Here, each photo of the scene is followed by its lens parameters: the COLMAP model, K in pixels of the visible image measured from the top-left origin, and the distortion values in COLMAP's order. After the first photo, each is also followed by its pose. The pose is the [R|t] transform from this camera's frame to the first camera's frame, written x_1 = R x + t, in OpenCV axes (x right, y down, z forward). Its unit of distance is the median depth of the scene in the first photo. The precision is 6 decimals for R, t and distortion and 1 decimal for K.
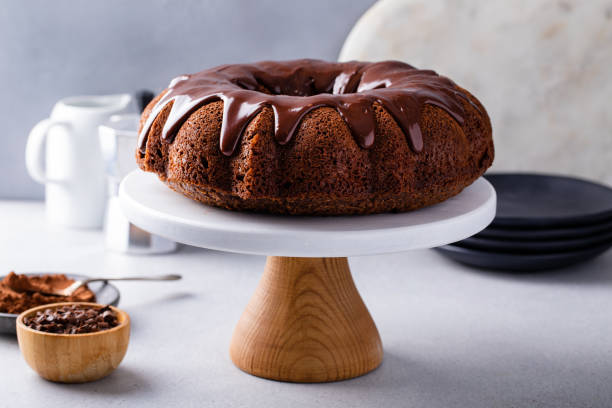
lens RADIAL K [[2106.0, 0, 304.1], [0, 2106.0, 205.3], [0, 0, 1]] dist [0.006157, 0.000000]
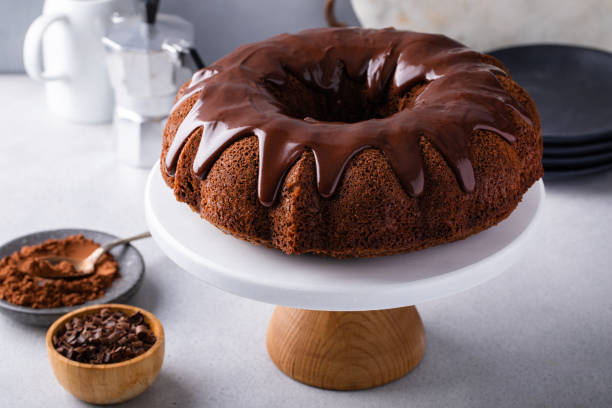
lens RADIAL K [[2106.0, 0, 306.4], [0, 2106.0, 203.8], [0, 0, 1]] dist [0.006157, 0.000000]
pose [[0.998742, -0.042755, 0.026200, -0.041978], [0.033130, 0.954835, 0.295284, -0.291076], [-0.037641, -0.294045, 0.955050, 0.103896]]
